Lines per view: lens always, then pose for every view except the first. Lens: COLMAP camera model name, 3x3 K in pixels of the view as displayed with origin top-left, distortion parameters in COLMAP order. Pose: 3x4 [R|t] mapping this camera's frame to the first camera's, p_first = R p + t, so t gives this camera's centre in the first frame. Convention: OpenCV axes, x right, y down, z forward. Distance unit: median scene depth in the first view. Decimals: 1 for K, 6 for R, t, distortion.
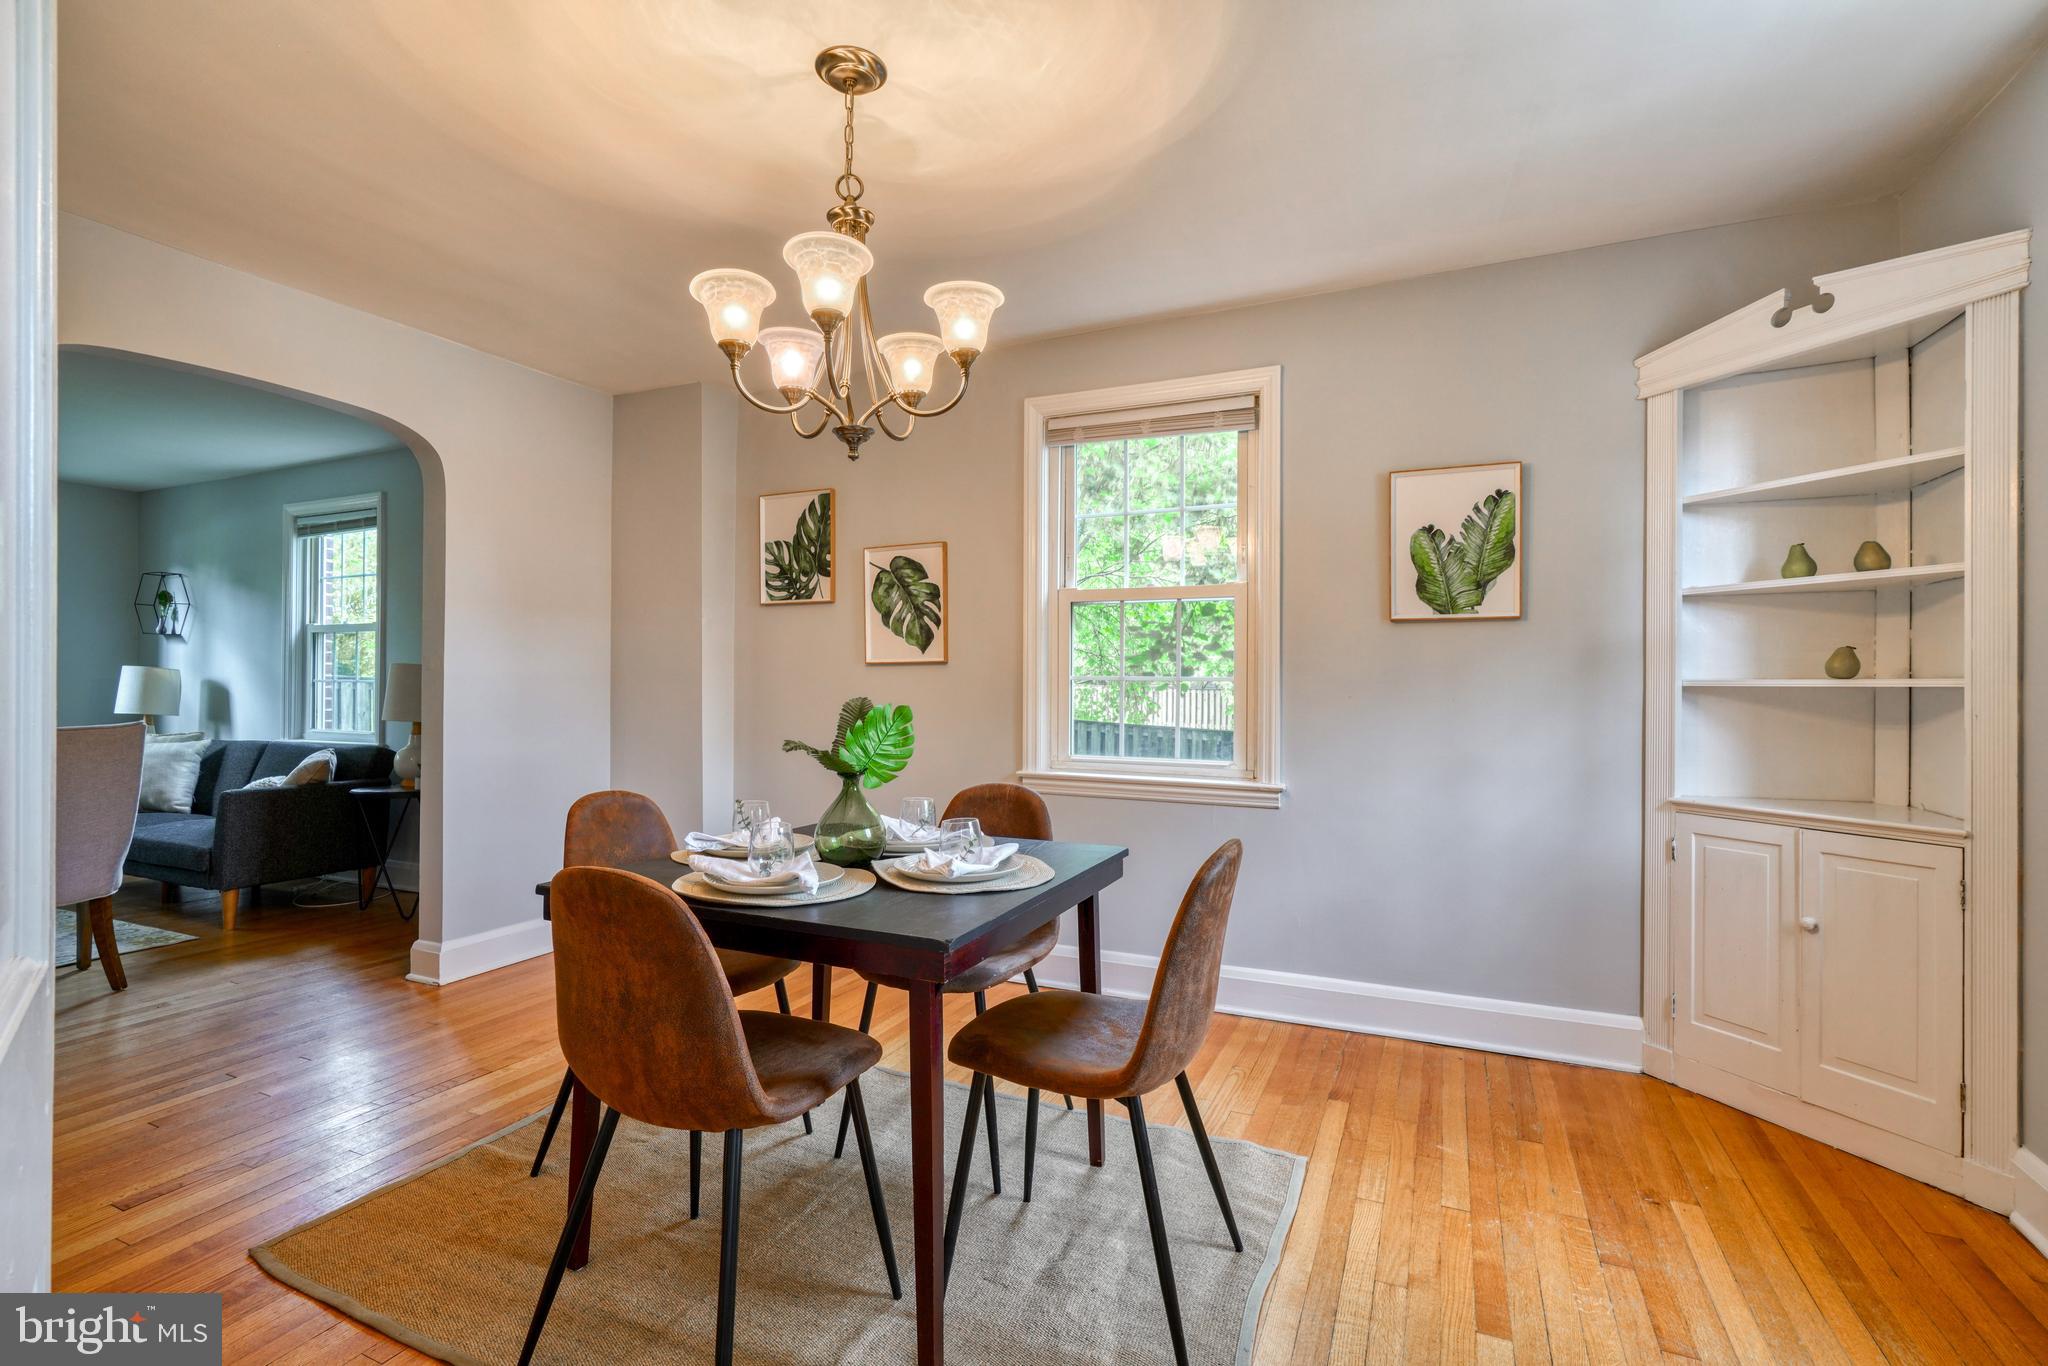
lens RADIAL K [[946.1, 0, 1010.6], [0, 946.1, 681.9], [0, 0, 1]] dist [-0.010899, 0.005681]
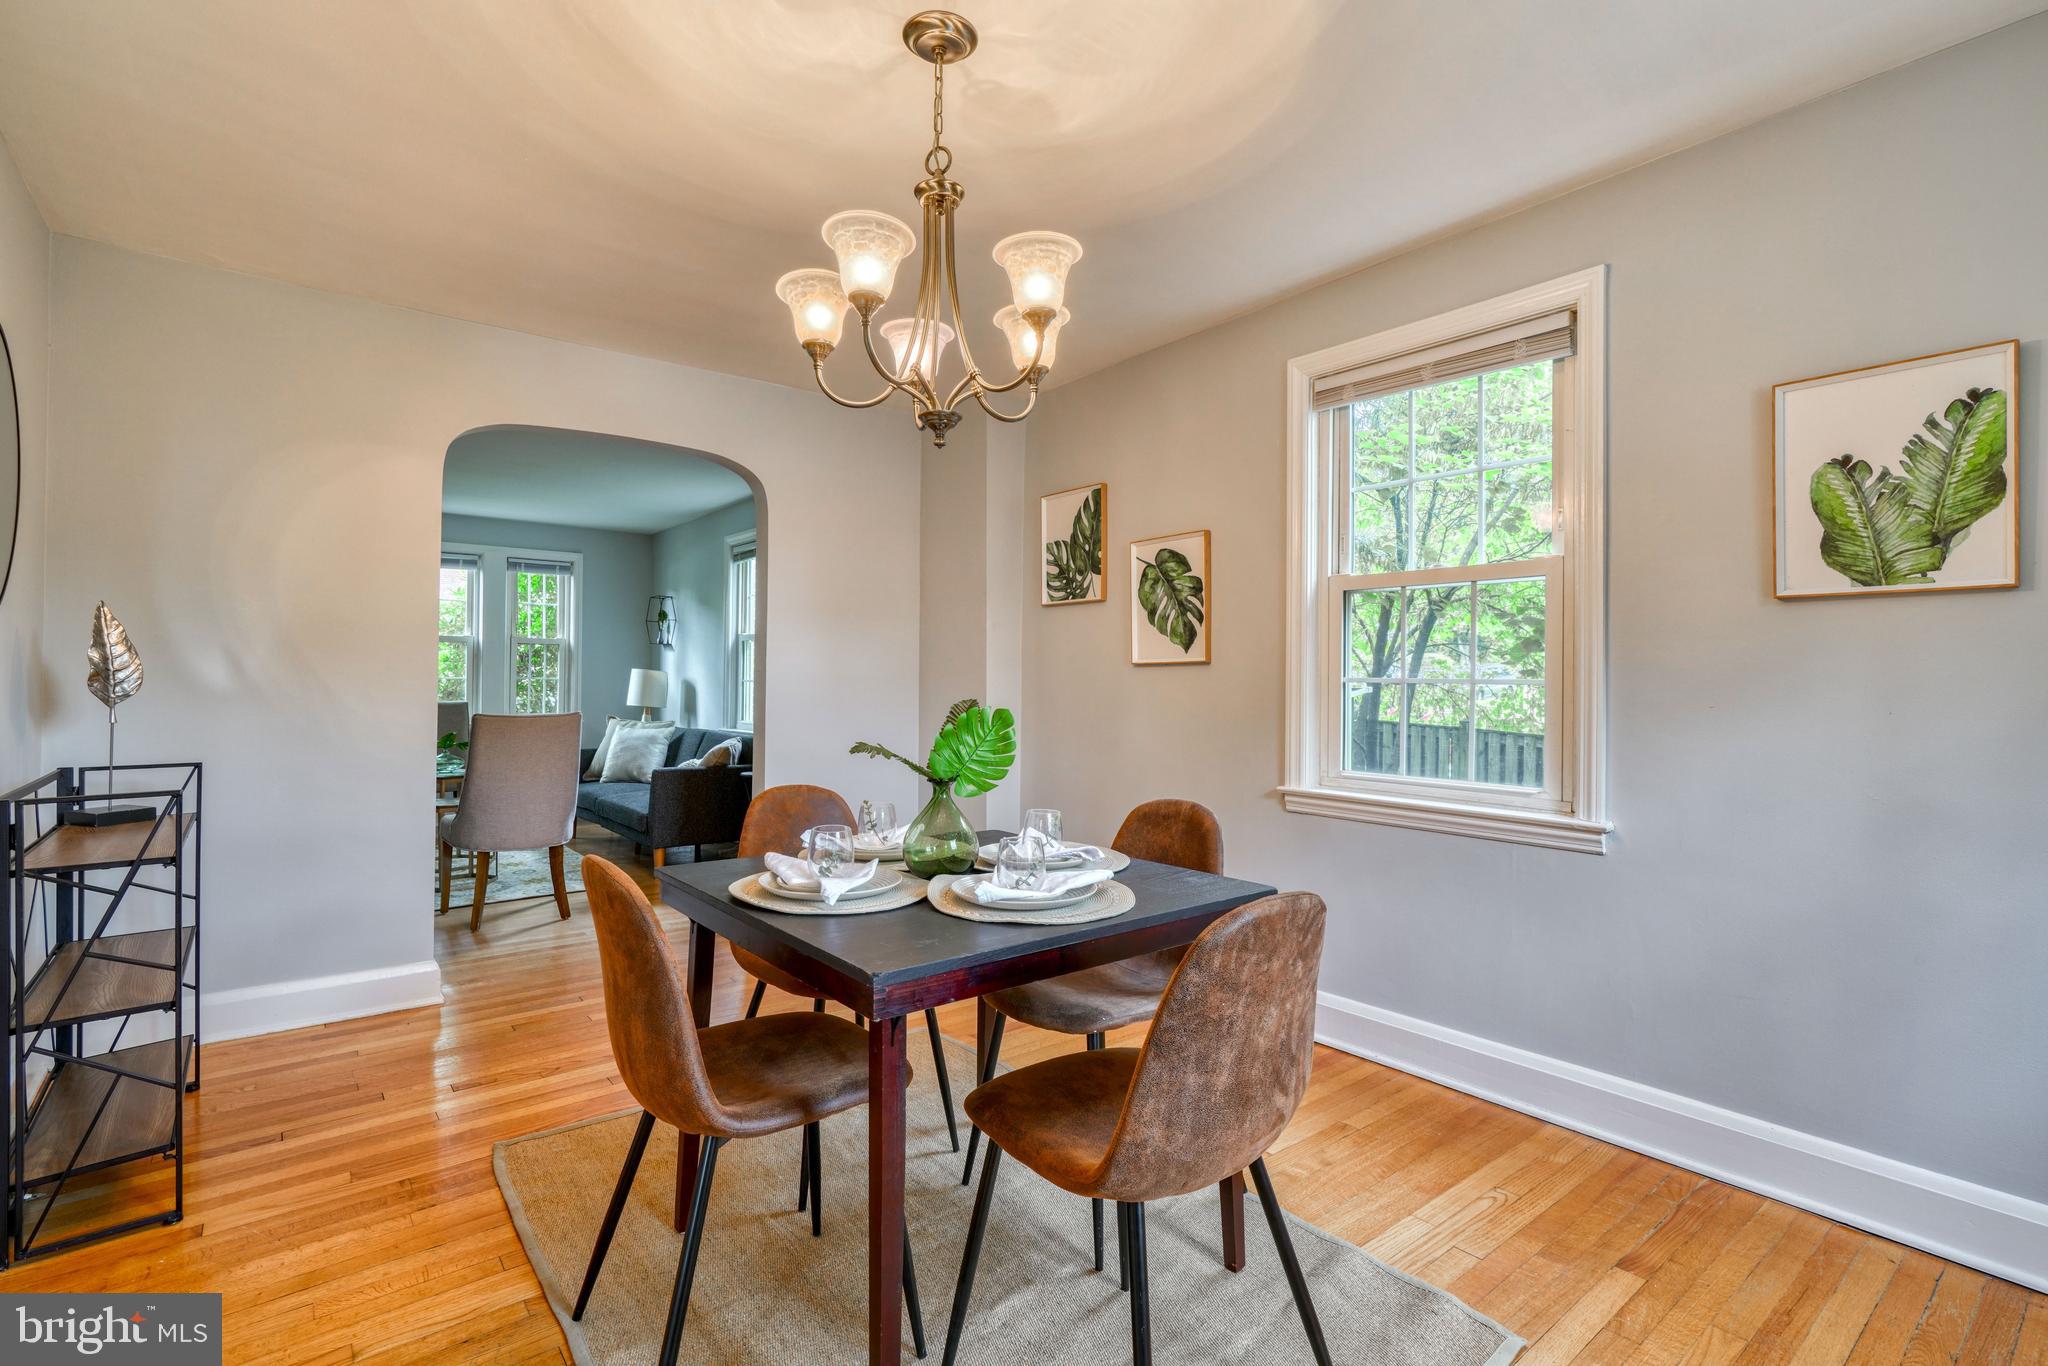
lens RADIAL K [[946.1, 0, 1008.4], [0, 946.1, 676.9], [0, 0, 1]] dist [-0.010899, 0.005681]
pose [[0.892136, 0.001385, -0.451765, 0.215252], [-0.004821, 0.999968, -0.006455, 0.000099], [0.451742, 0.007936, 0.892114, 0.128079]]
